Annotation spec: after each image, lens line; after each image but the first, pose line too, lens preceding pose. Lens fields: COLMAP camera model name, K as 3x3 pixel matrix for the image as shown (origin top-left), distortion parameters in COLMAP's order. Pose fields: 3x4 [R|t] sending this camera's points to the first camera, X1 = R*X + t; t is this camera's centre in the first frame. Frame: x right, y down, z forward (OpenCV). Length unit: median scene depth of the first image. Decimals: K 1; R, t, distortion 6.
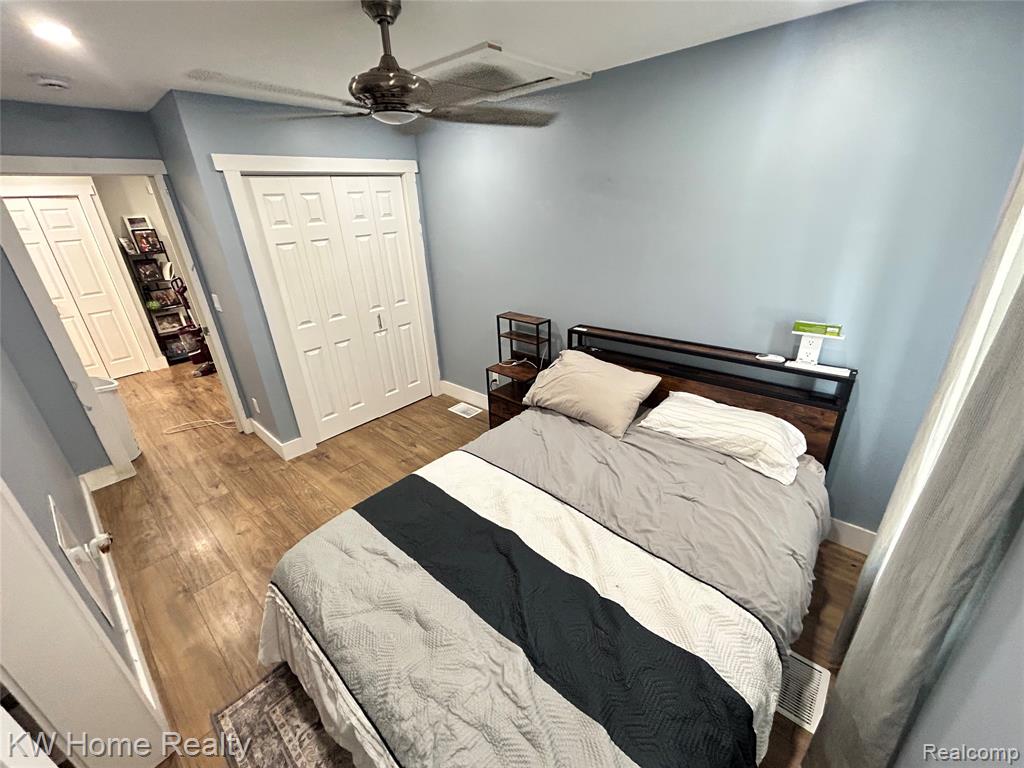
lens RADIAL K [[415.0, 0, 512.0], [0, 415.0, 384.0], [0, 0, 1]] dist [-0.008168, 0.000407]
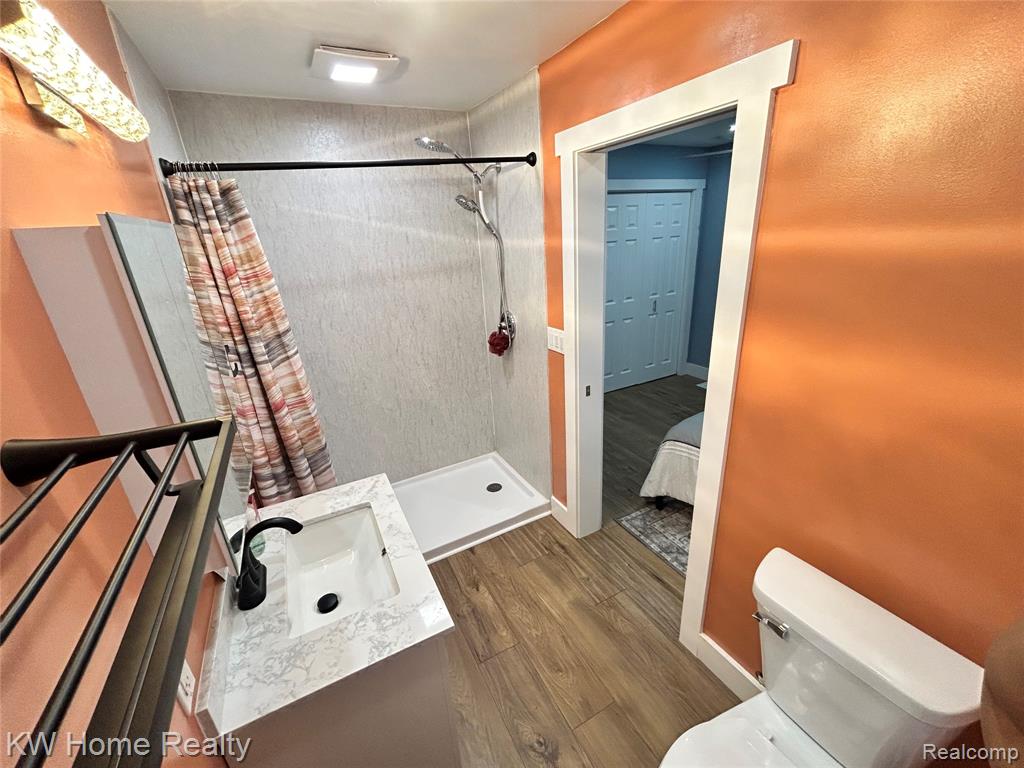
lens RADIAL K [[420.9, 0, 512.0], [0, 420.9, 384.0], [0, 0, 1]] dist [-0.015175, -0.000007]
pose [[0.936783, 0.119054, -0.329035, -0.276733], [-0.131400, 0.991209, -0.015457, 0.157995], [0.324302, 0.057715, 0.944191, -0.323432]]
